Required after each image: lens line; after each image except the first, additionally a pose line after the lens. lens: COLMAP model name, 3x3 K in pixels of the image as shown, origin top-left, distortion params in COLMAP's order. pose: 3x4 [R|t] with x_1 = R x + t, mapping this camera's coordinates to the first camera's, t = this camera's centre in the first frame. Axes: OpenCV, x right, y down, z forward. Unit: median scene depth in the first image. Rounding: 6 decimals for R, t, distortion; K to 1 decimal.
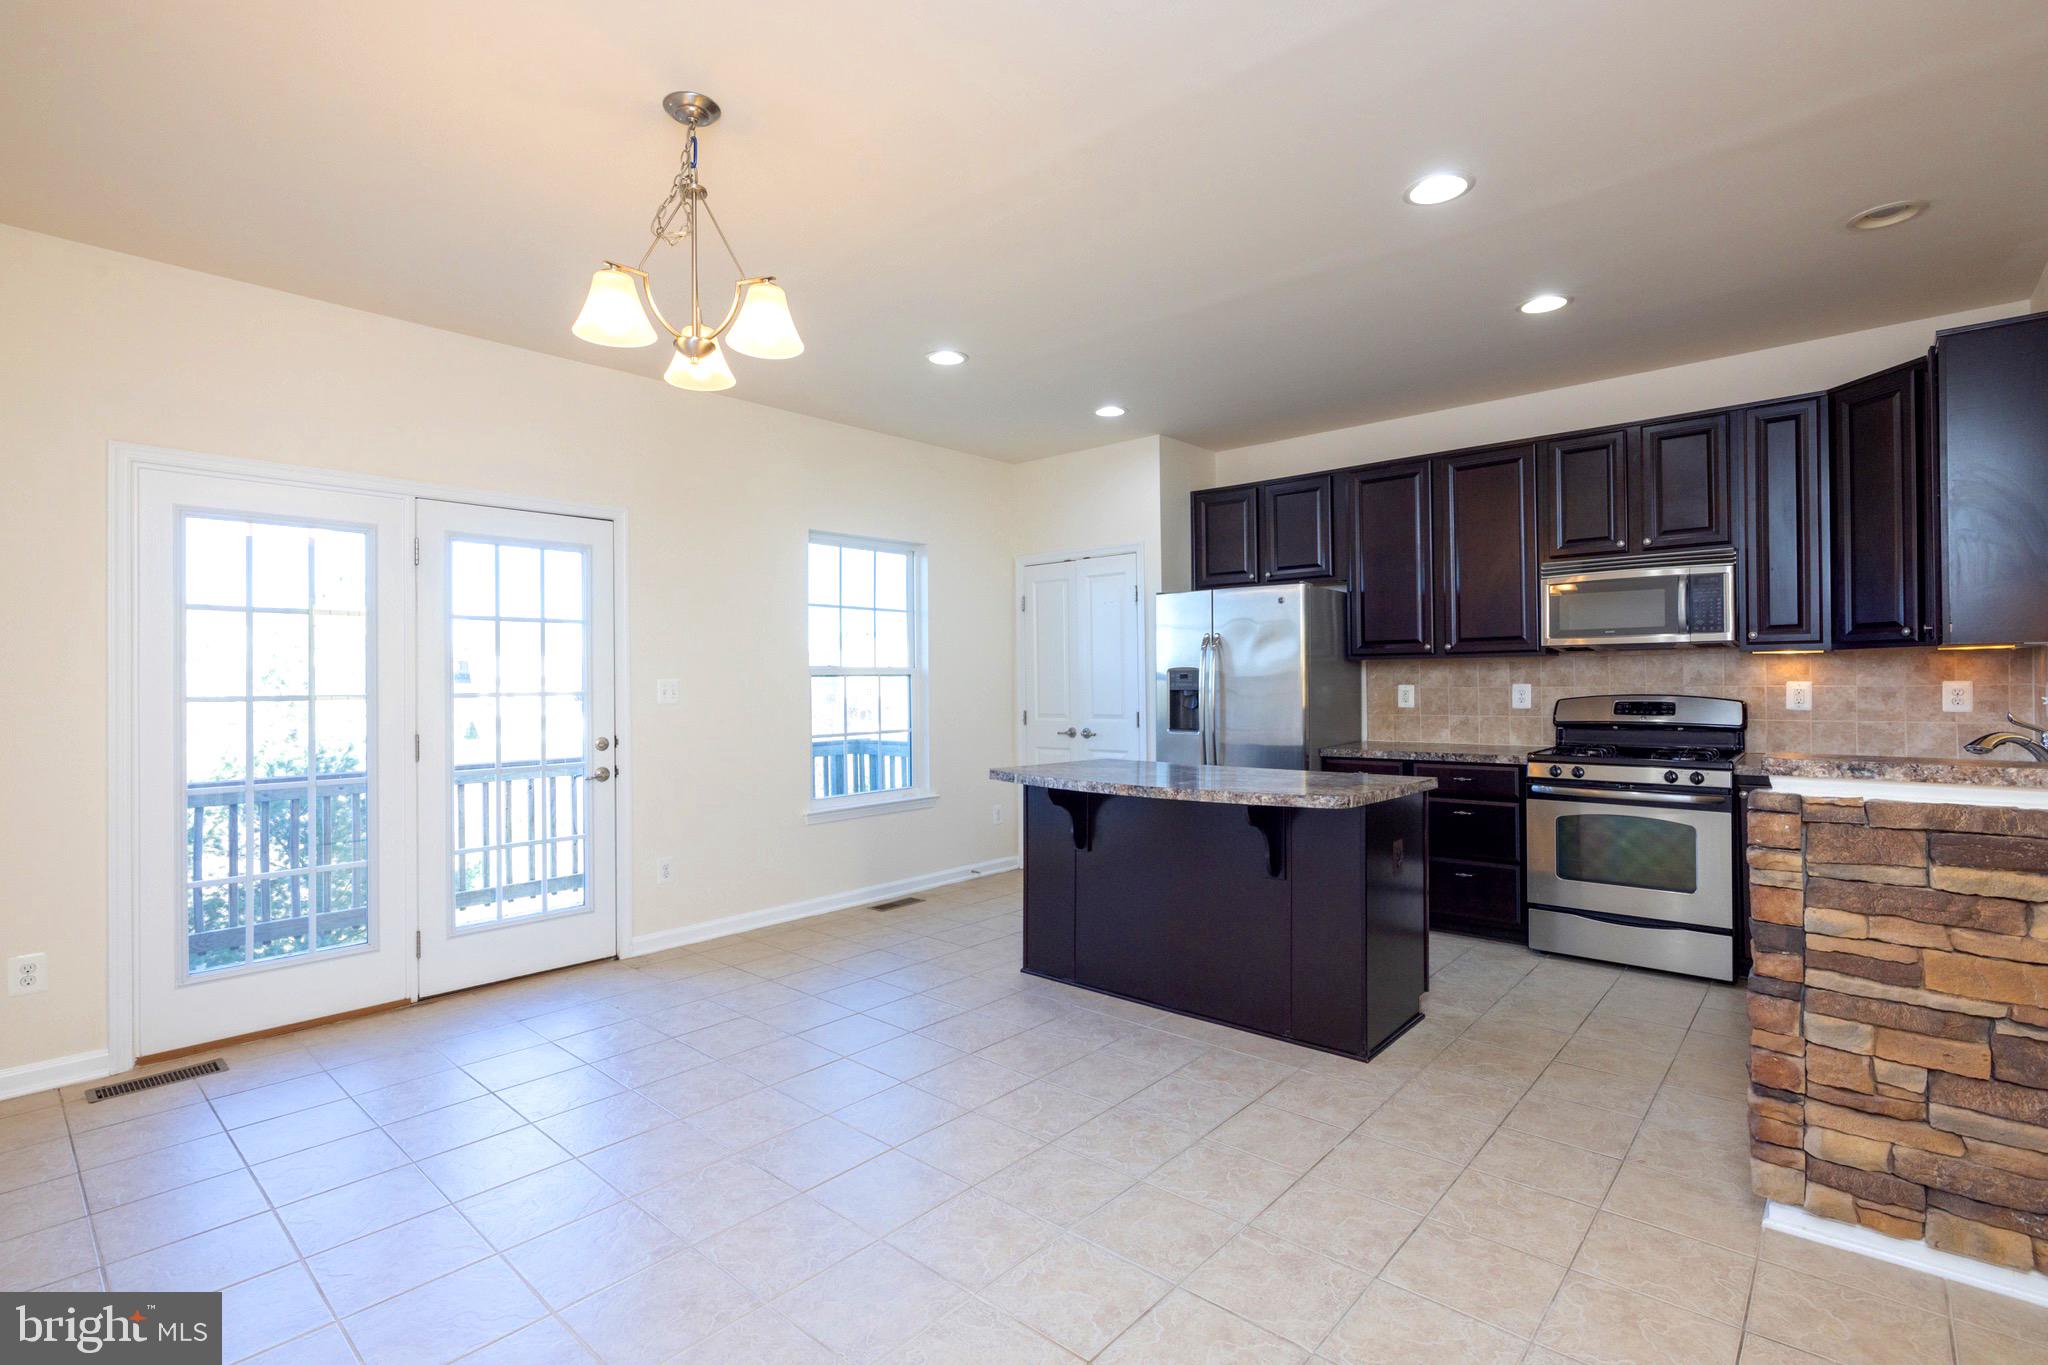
lens RADIAL K [[952.5, 0, 996.1], [0, 952.5, 674.9], [0, 0, 1]] dist [-0.001894, -0.000051]
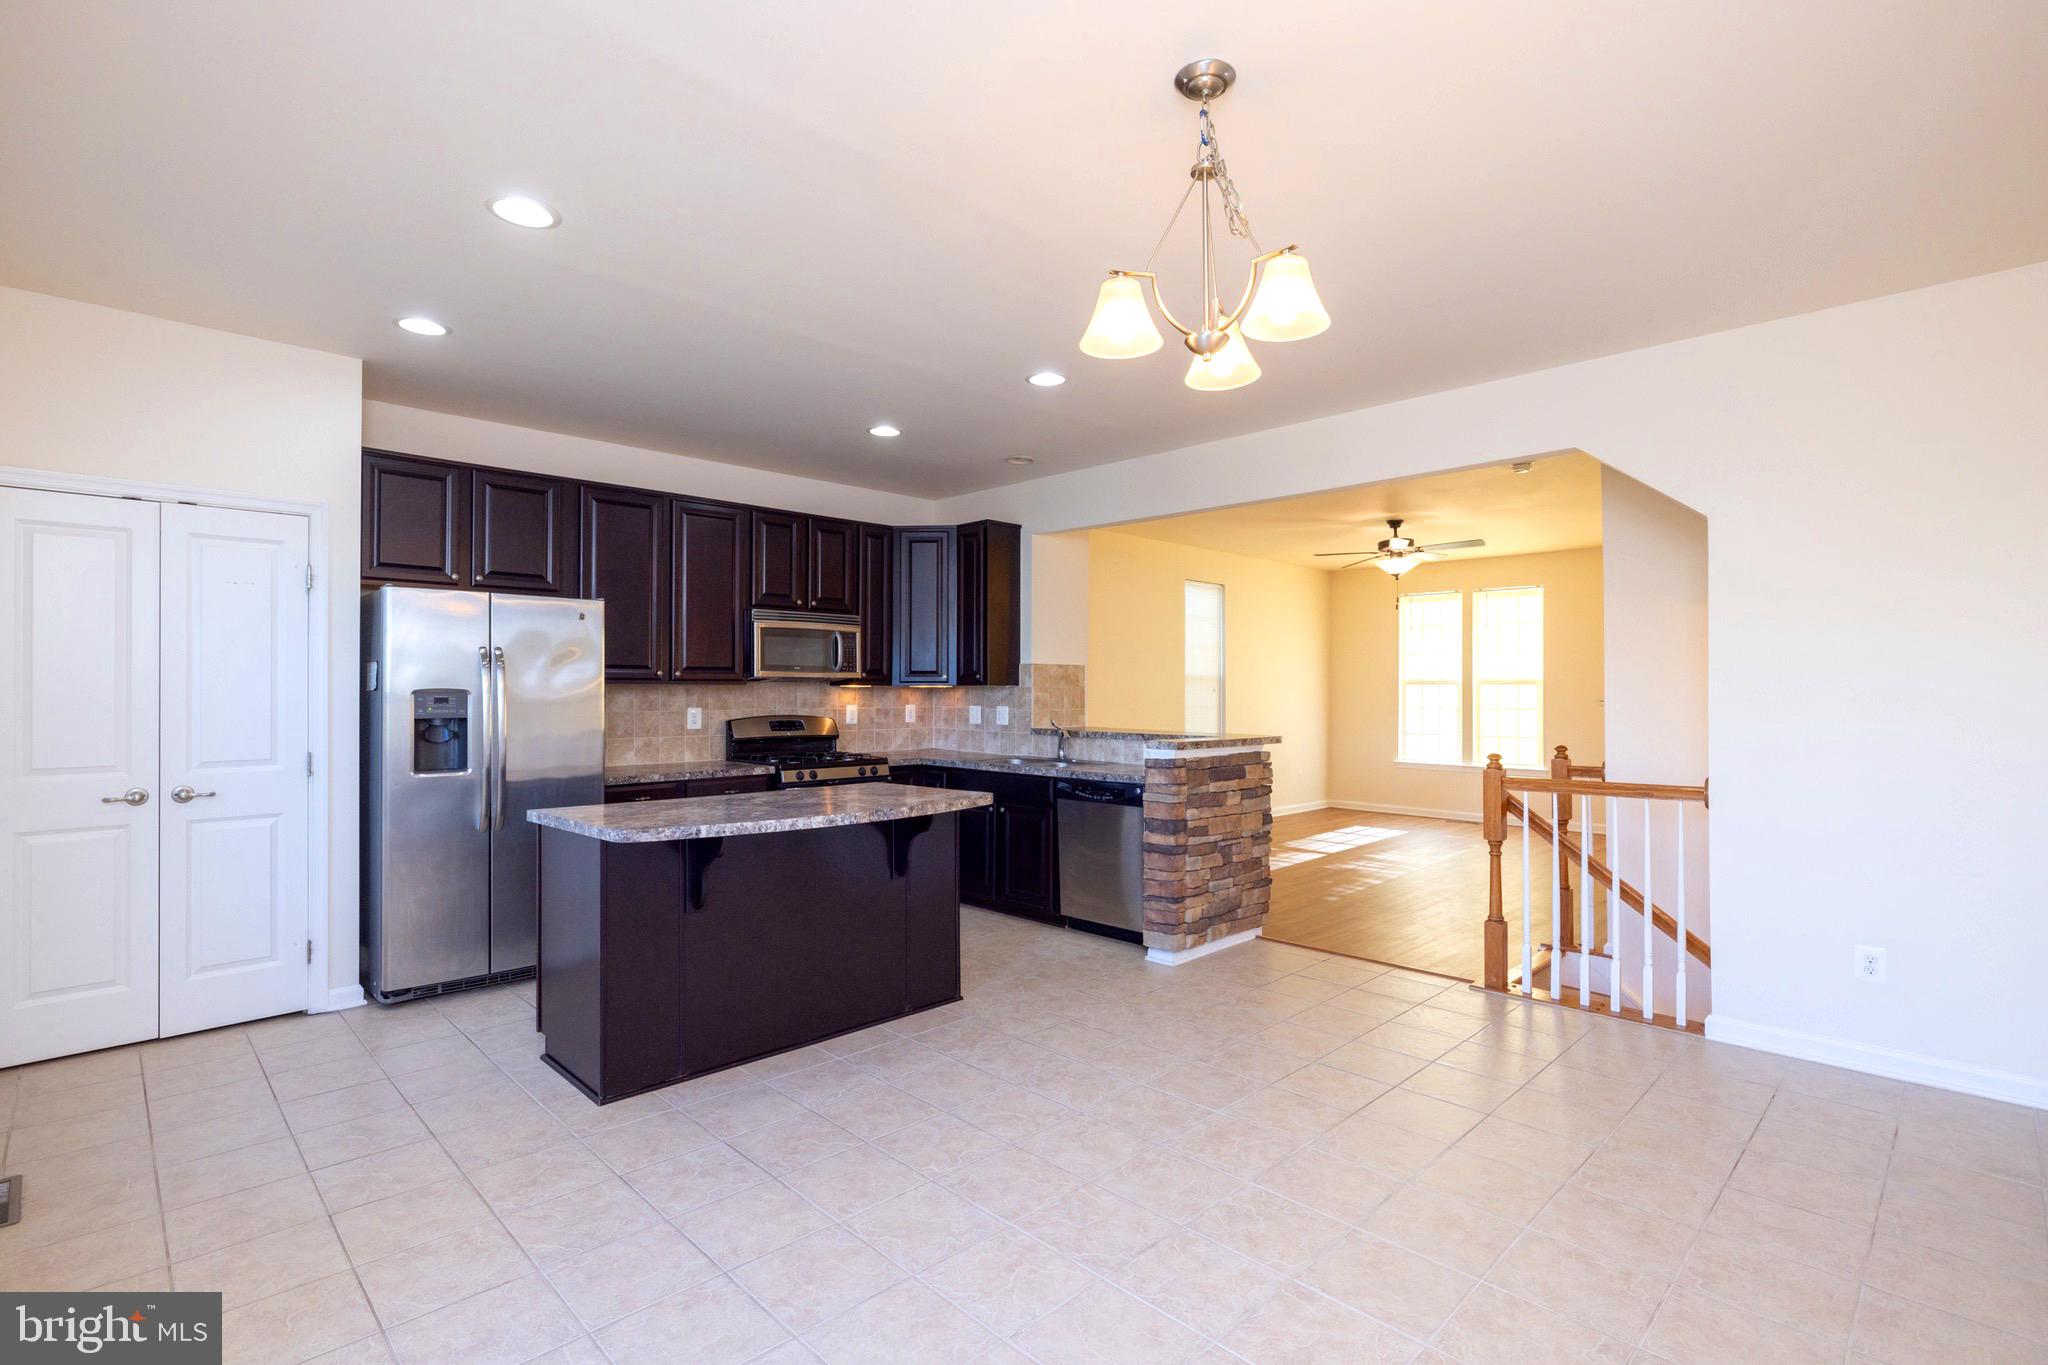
lens RADIAL K [[956.4, 0, 1035.5], [0, 956.4, 690.6], [0, 0, 1]] dist [-0.002805, -0.000232]
pose [[0.049425, 0.013411, 0.998688, -0.683344], [-0.006018, 0.999896, -0.013129, 0.001603], [-0.998760, -0.005361, 0.049501, 0.625581]]
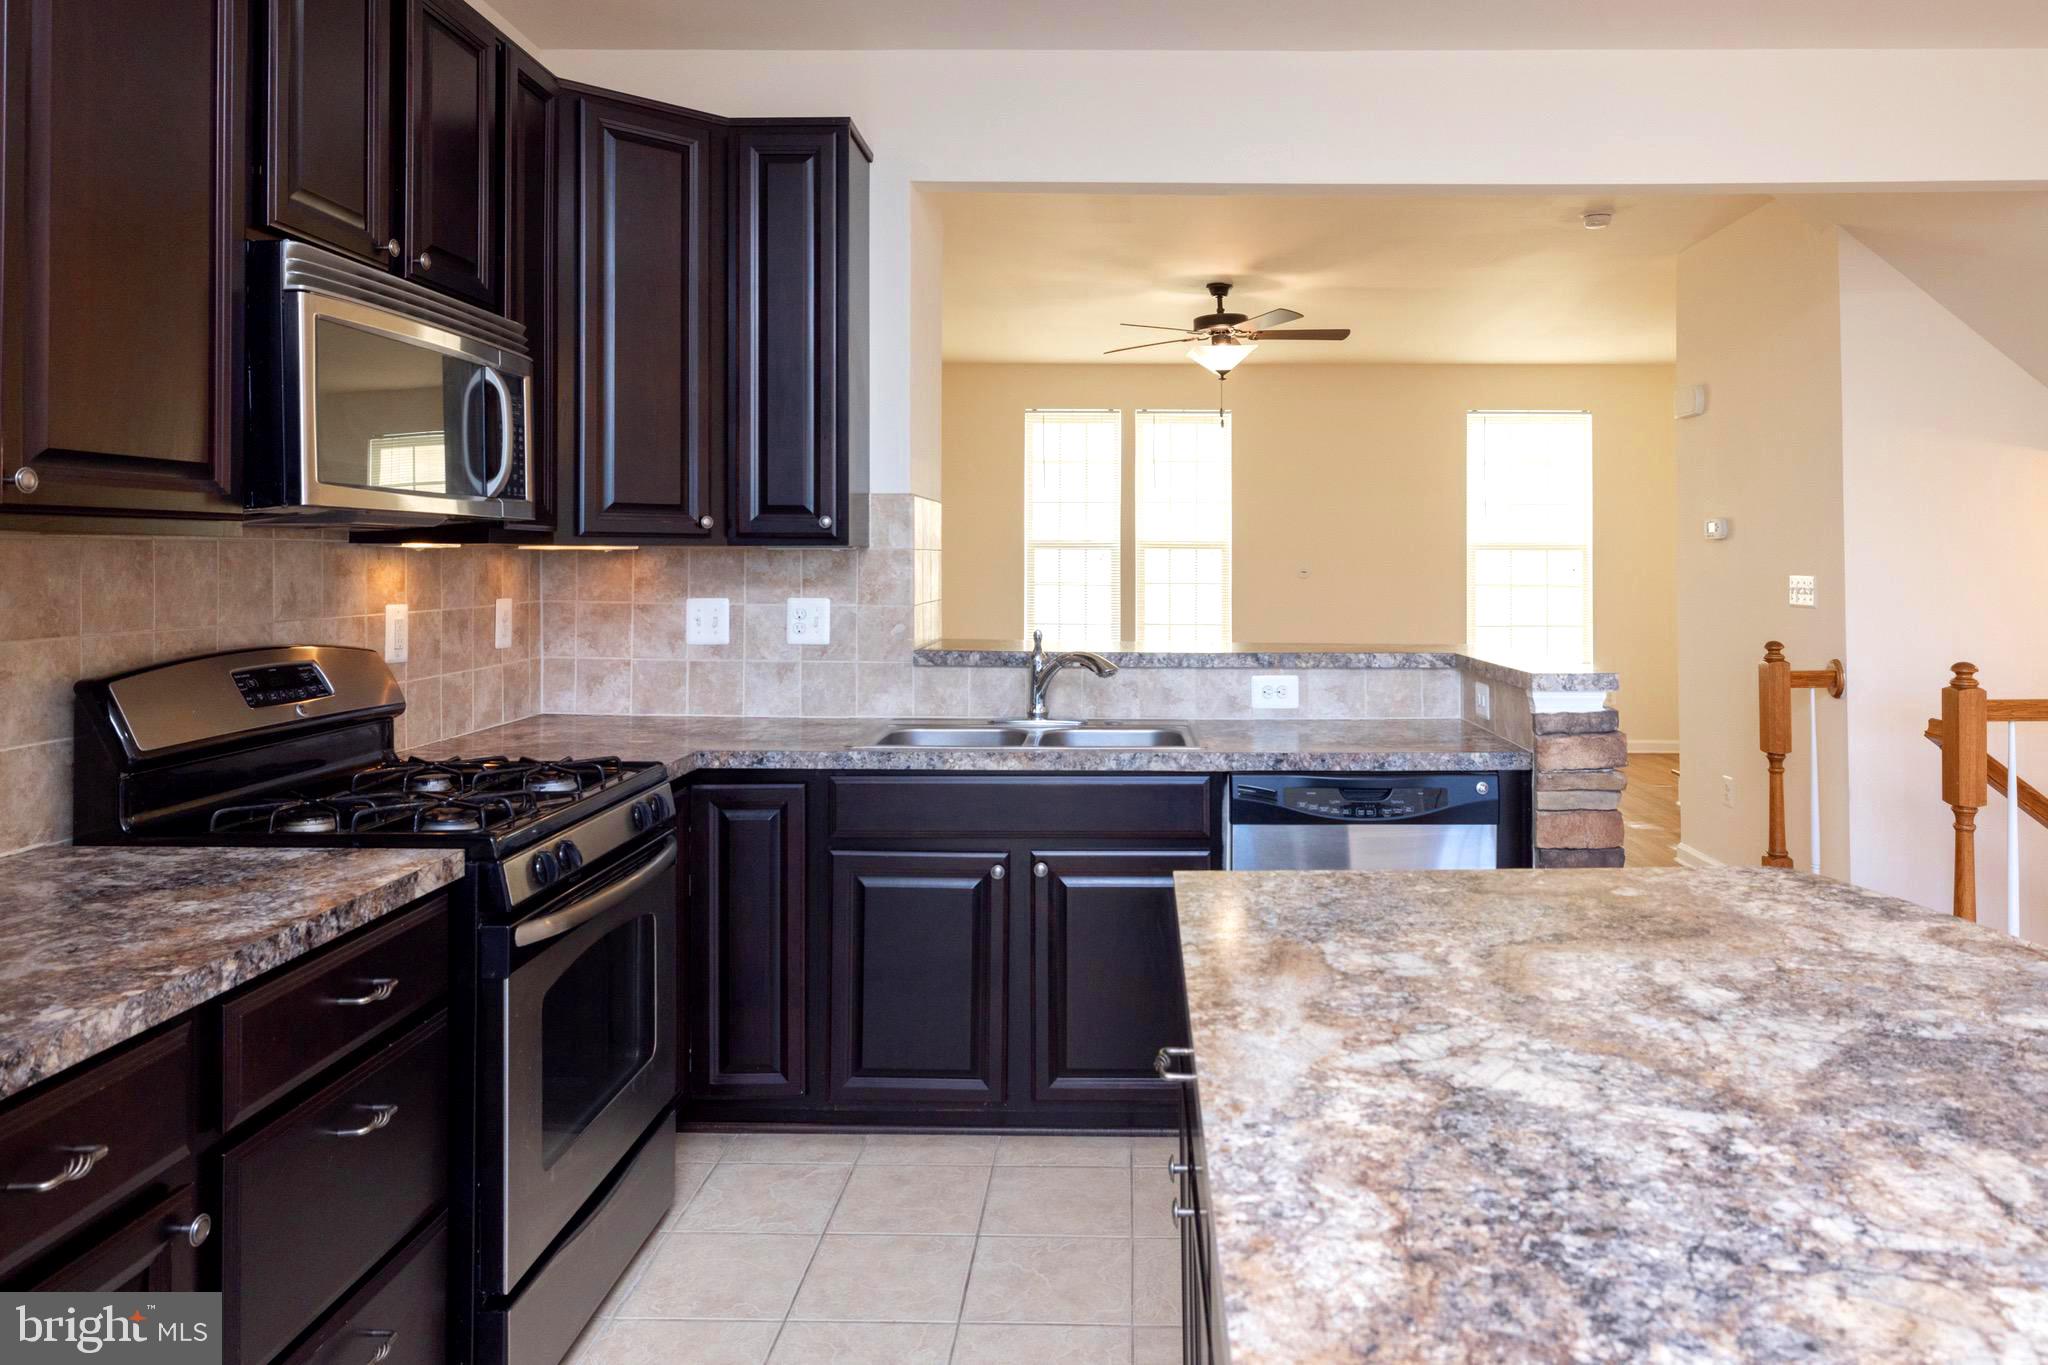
lens RADIAL K [[1337.3, 0, 1118.4], [0, 1337.3, 545.2], [0, 0, 1]] dist [0.002227, -0.000328]
pose [[-0.667451, 0.018088, 0.744434, 0.077185], [0.003012, 0.999762, -0.021592, -0.007537], [-0.744647, -0.012169, -0.667347, 1.181959]]
